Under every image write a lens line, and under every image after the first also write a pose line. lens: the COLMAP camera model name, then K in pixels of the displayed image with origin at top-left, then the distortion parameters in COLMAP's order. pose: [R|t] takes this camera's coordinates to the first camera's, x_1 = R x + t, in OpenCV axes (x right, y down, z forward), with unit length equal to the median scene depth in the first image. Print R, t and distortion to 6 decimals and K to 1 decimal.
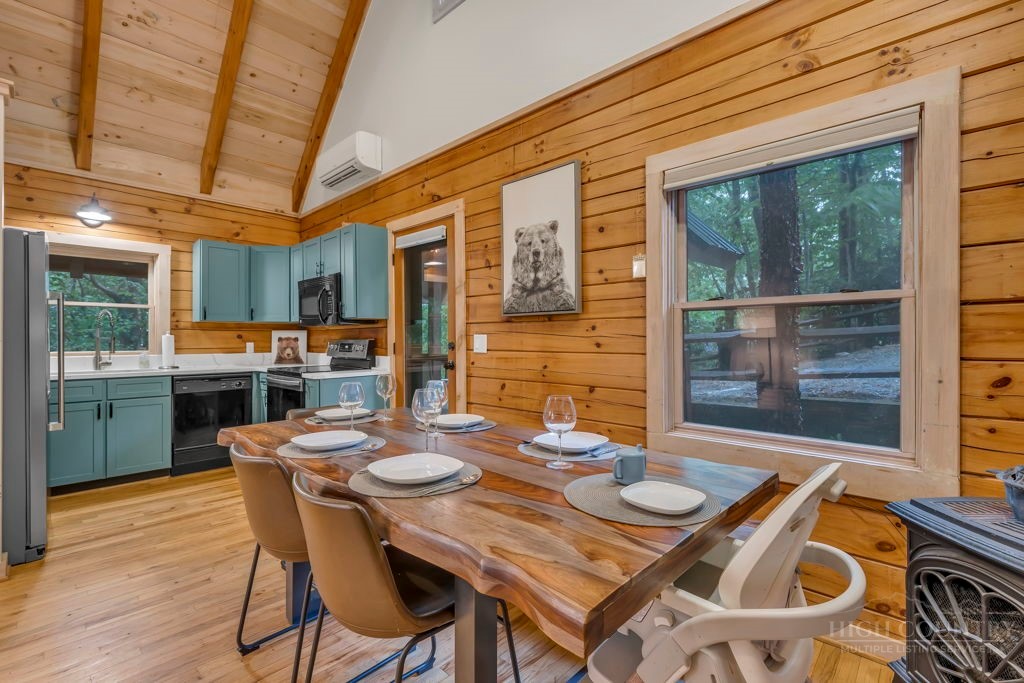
lens RADIAL K [[456.6, 0, 517.1], [0, 456.6, 339.9], [0, 0, 1]] dist [-0.002388, 0.001003]
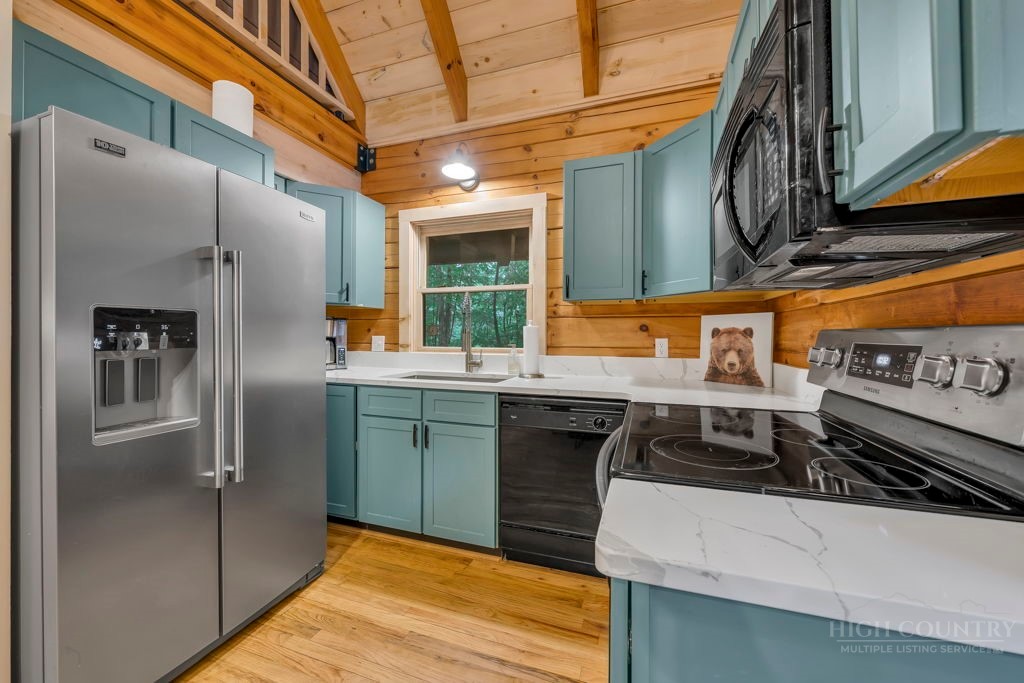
lens RADIAL K [[387.9, 0, 510.7], [0, 387.9, 334.1], [0, 0, 1]] dist [0.000301, -0.000206]
pose [[0.403370, -0.000451, -0.915037, -0.294494], [-0.005214, 0.999983, -0.002791, 0.003374], [0.915022, 0.005897, 0.403361, 0.820621]]
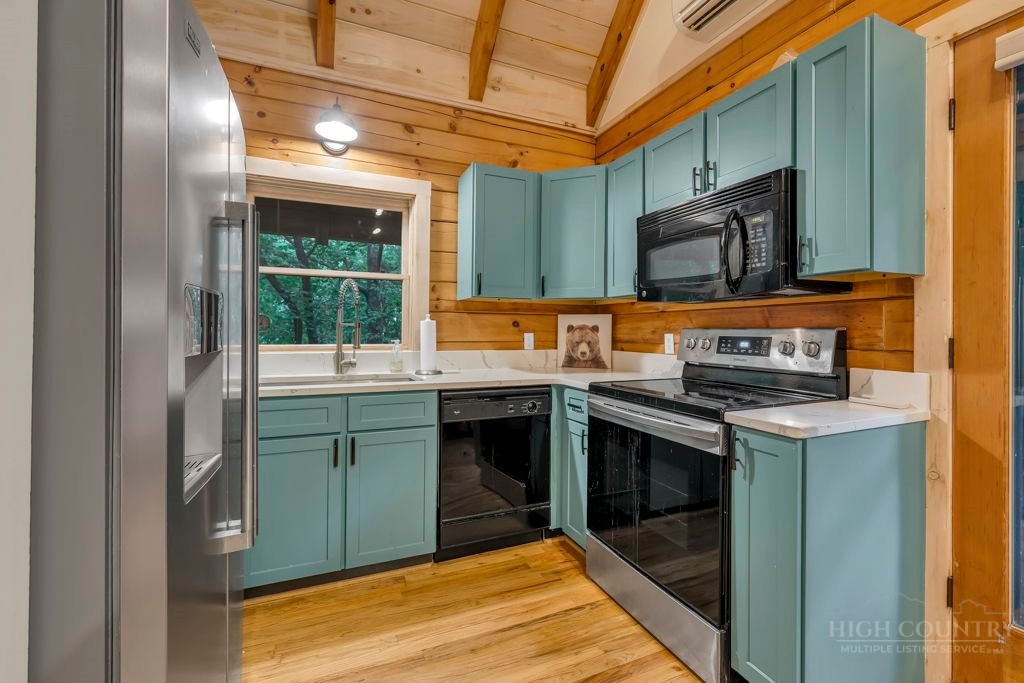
lens RADIAL K [[449.0, 0, 512.1], [0, 449.0, 328.6], [0, 0, 1]] dist [0.000880, -0.000279]
pose [[0.917907, 0.005277, -0.396761, -0.455105], [-0.008007, 0.999954, -0.005226, 0.003522], [0.396716, 0.007973, 0.917907, 0.526918]]
